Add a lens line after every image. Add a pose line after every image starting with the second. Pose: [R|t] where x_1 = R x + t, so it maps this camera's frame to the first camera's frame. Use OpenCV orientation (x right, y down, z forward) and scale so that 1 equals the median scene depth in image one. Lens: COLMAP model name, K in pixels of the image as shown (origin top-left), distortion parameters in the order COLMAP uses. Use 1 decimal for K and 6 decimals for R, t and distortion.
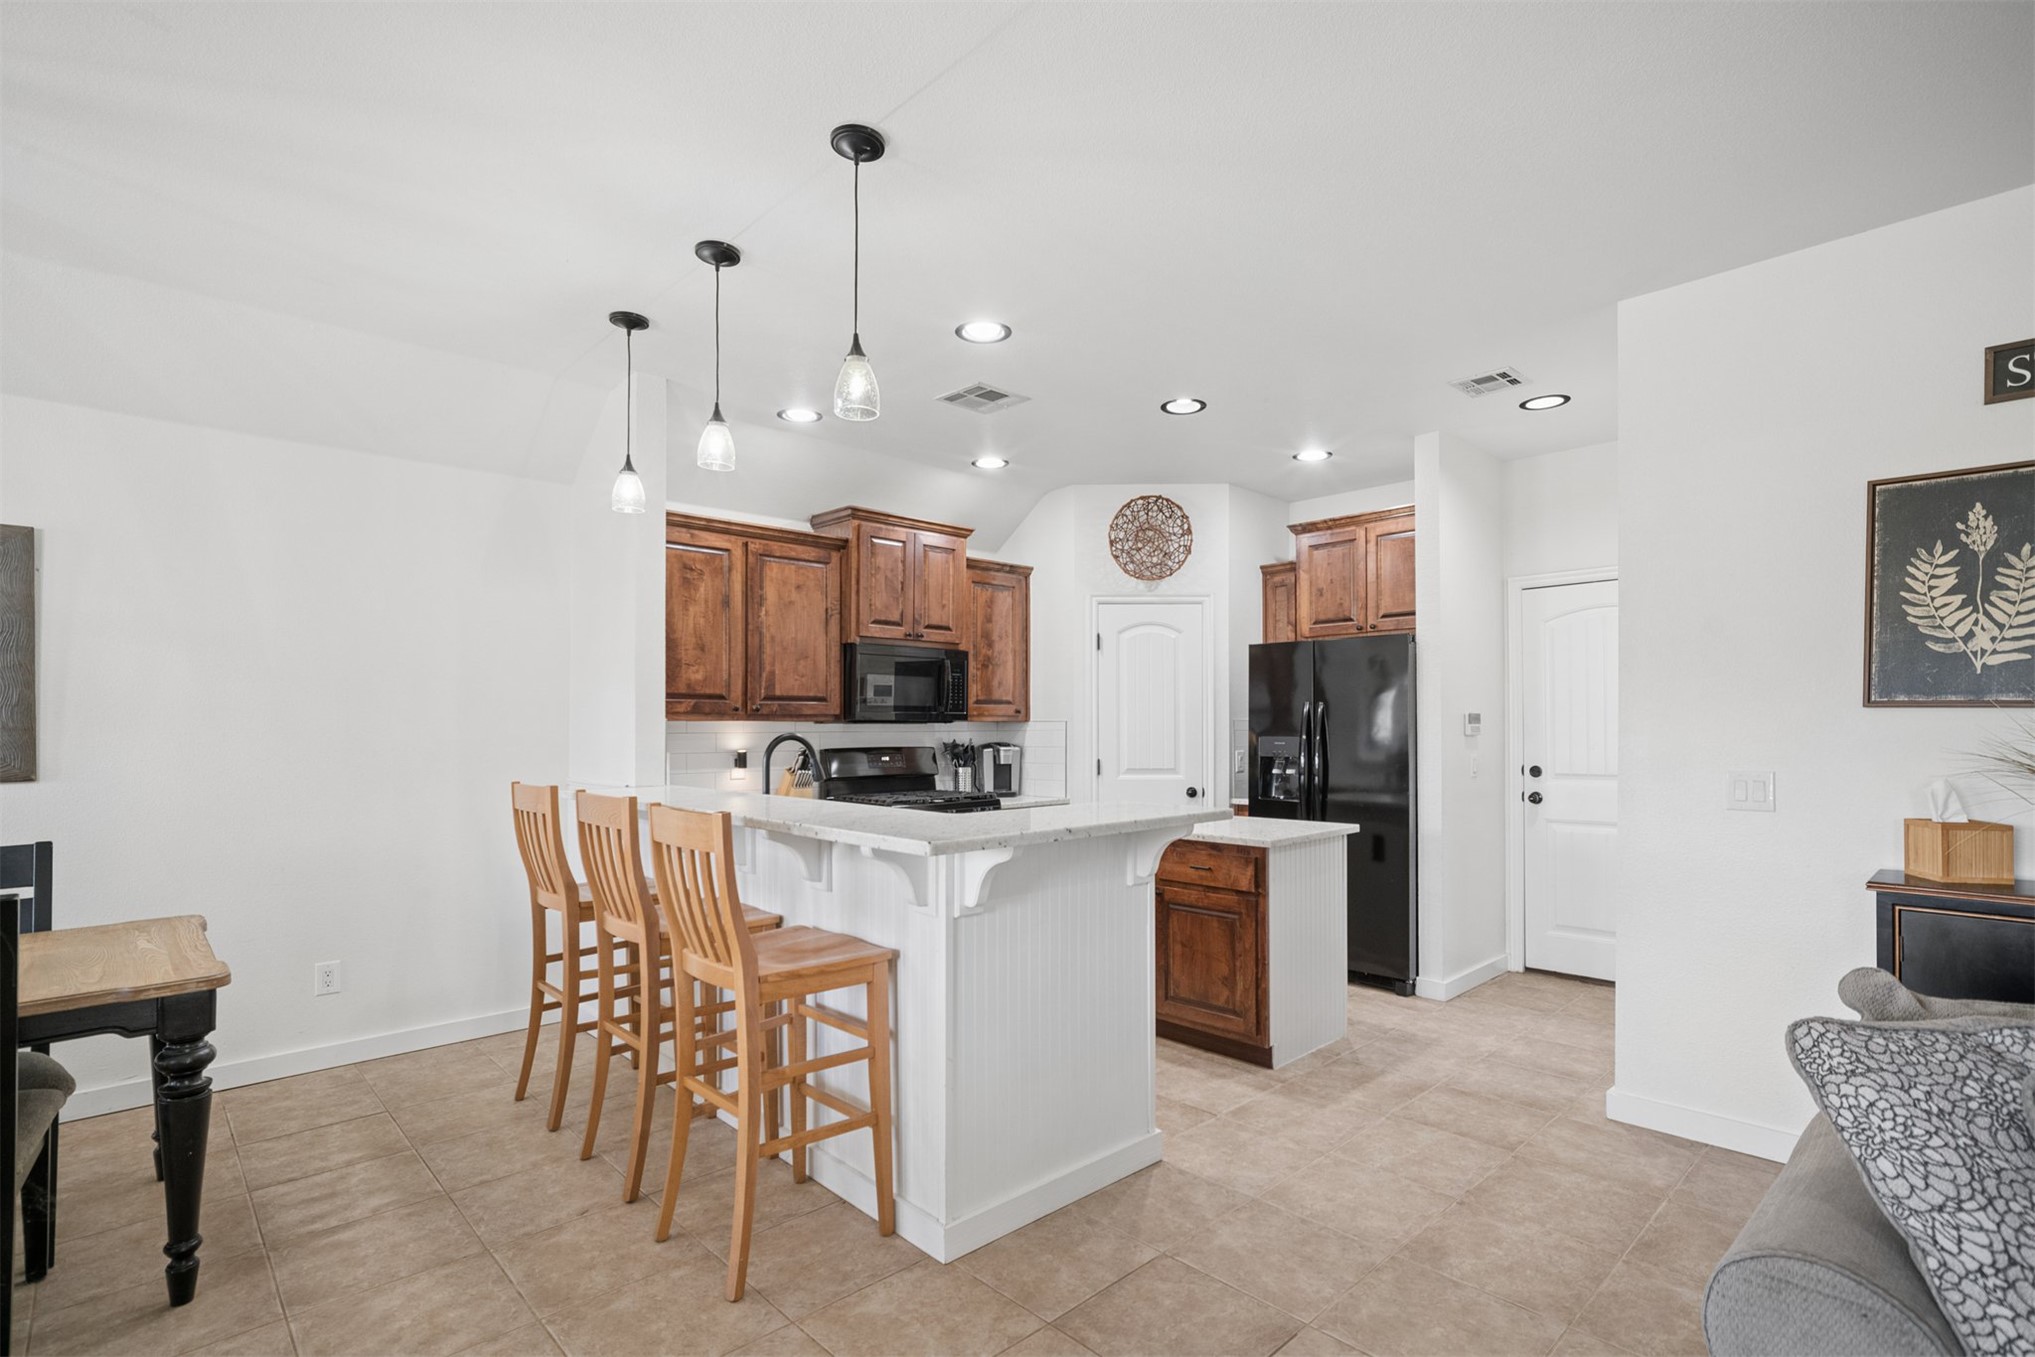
lens RADIAL K [[948.5, 0, 1036.5], [0, 948.5, 733.3], [0, 0, 1]] dist [-0.018144, 0.011850]
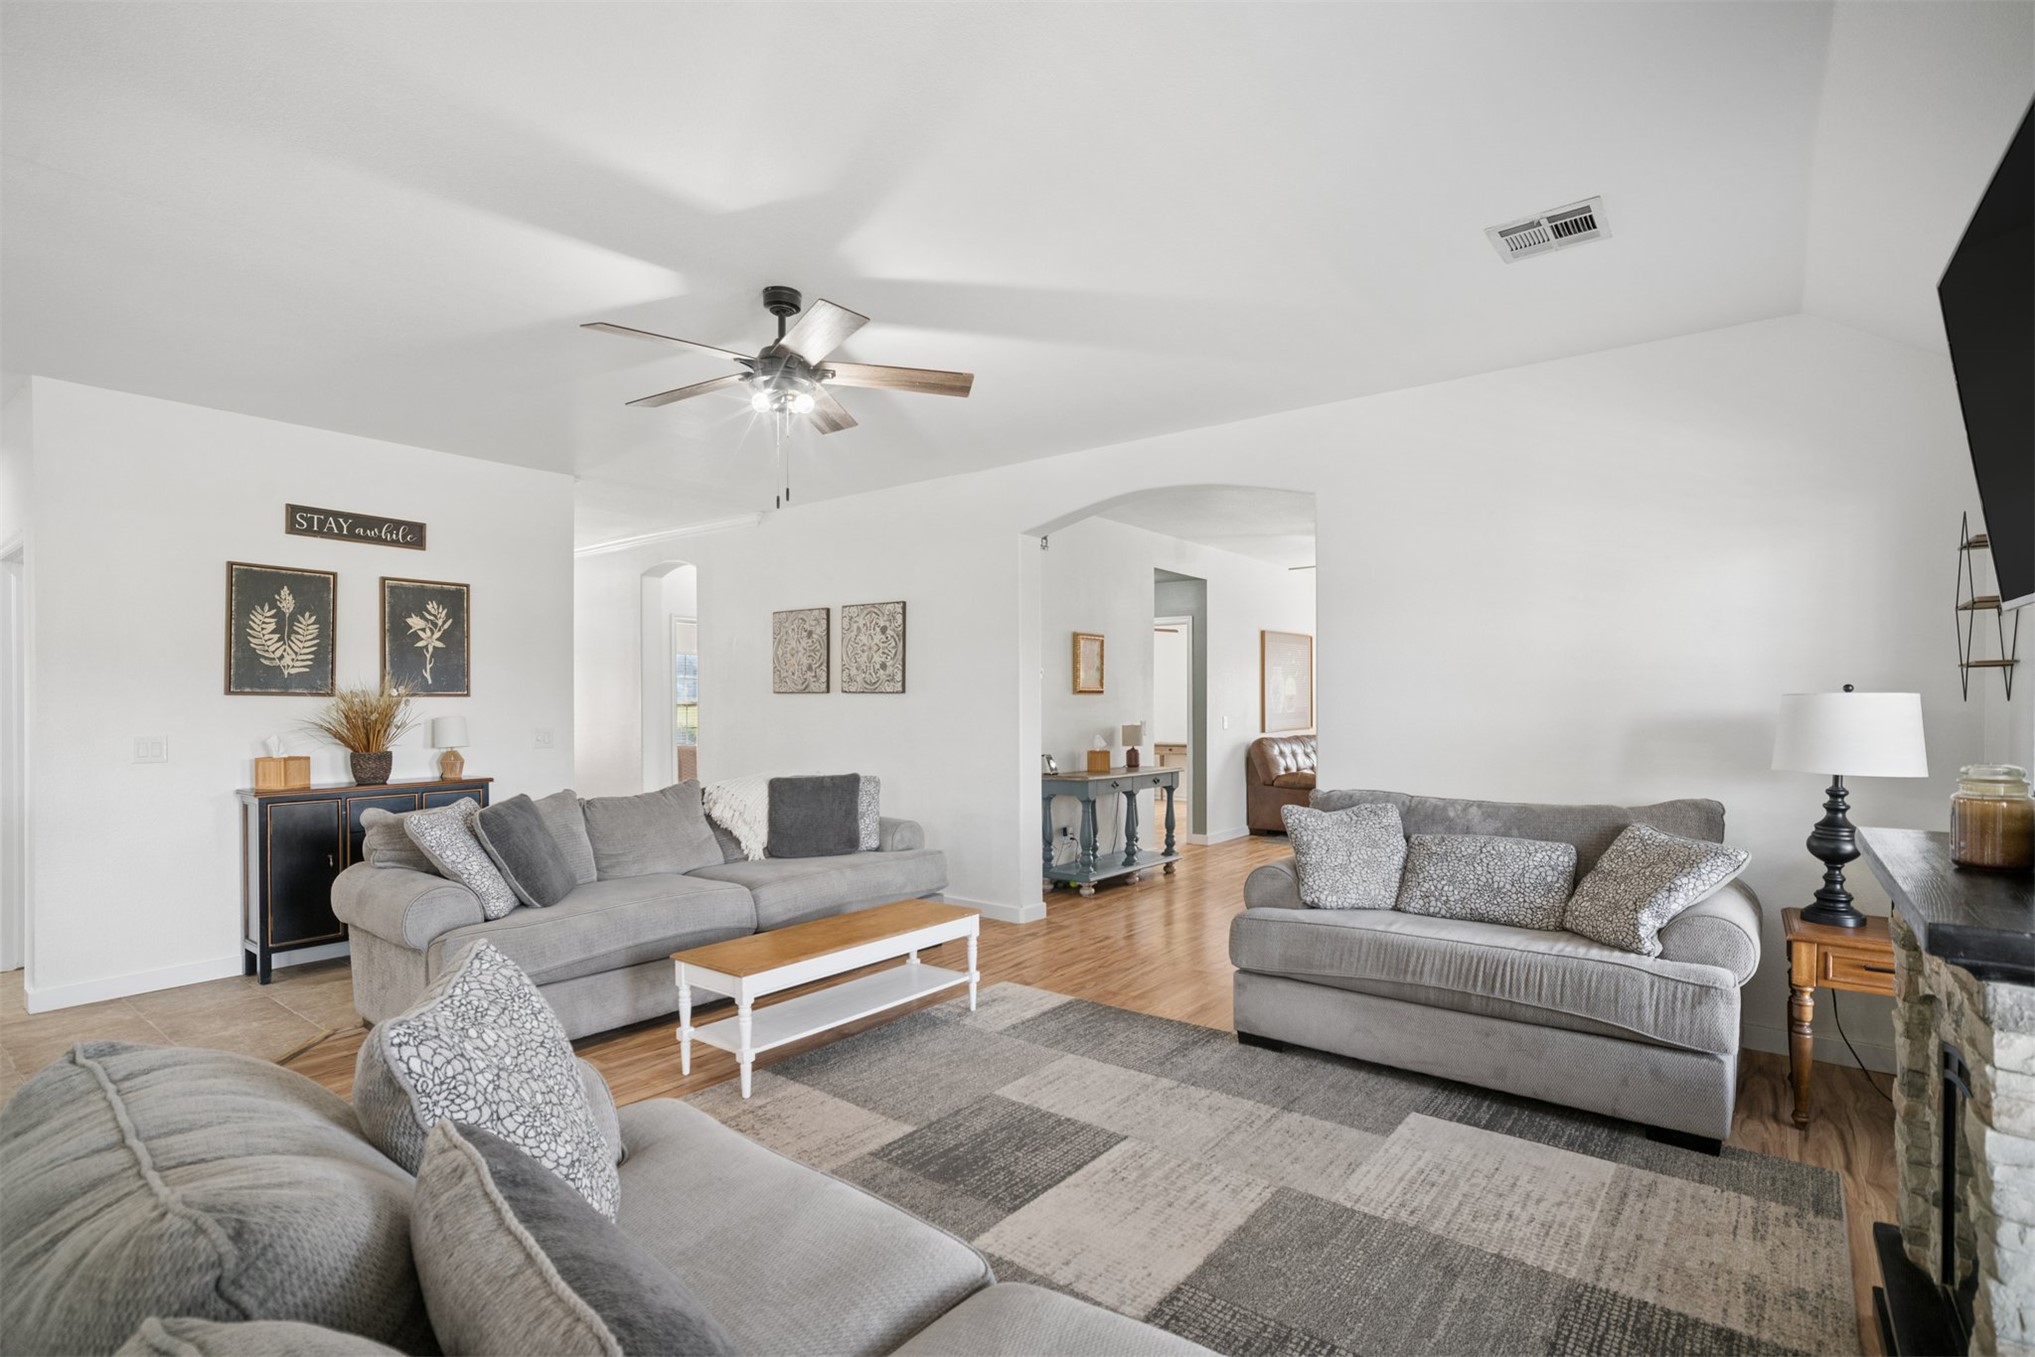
lens RADIAL K [[948.5, 0, 1044.4], [0, 948.5, 708.1], [0, 0, 1]] dist [-0.018144, 0.011850]
pose [[-0.155508, -0.002220, 0.987832, -0.596268], [0.011038, 0.999931, 0.003985, 0.003292], [-0.987773, 0.011524, -0.155473, -0.105698]]
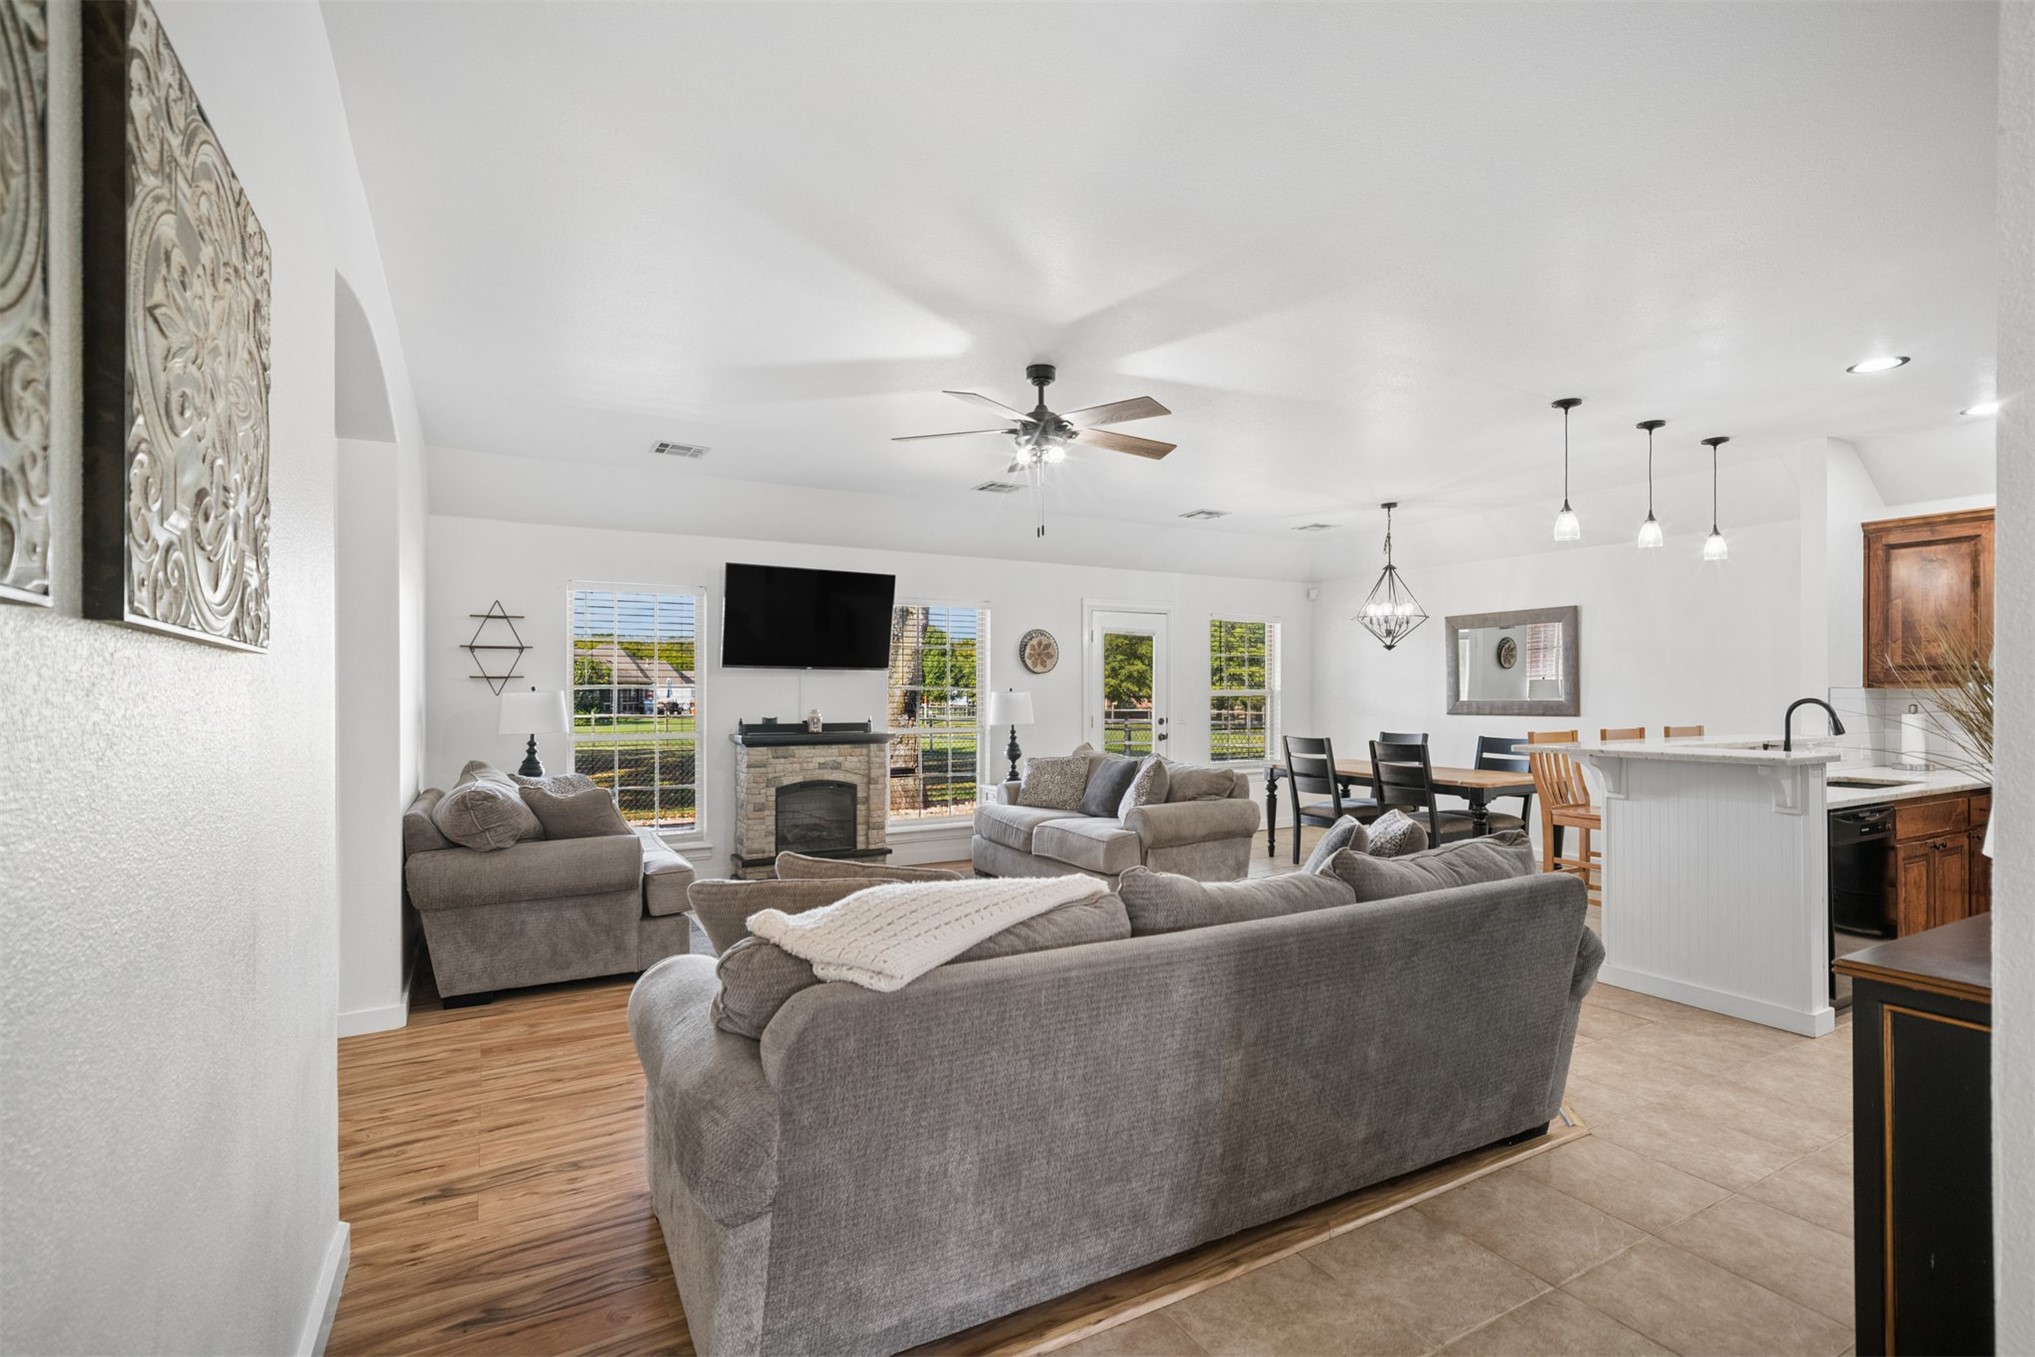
lens RADIAL K [[948.5, 0, 1024.2], [0, 948.5, 693.8], [0, 0, 1]] dist [-0.018144, 0.011850]
pose [[-0.245623, 0.003214, -0.969360, 0.995303], [-0.006272, 0.999968, 0.004905, -0.004559], [0.969345, 0.007284, -0.245595, 0.176599]]
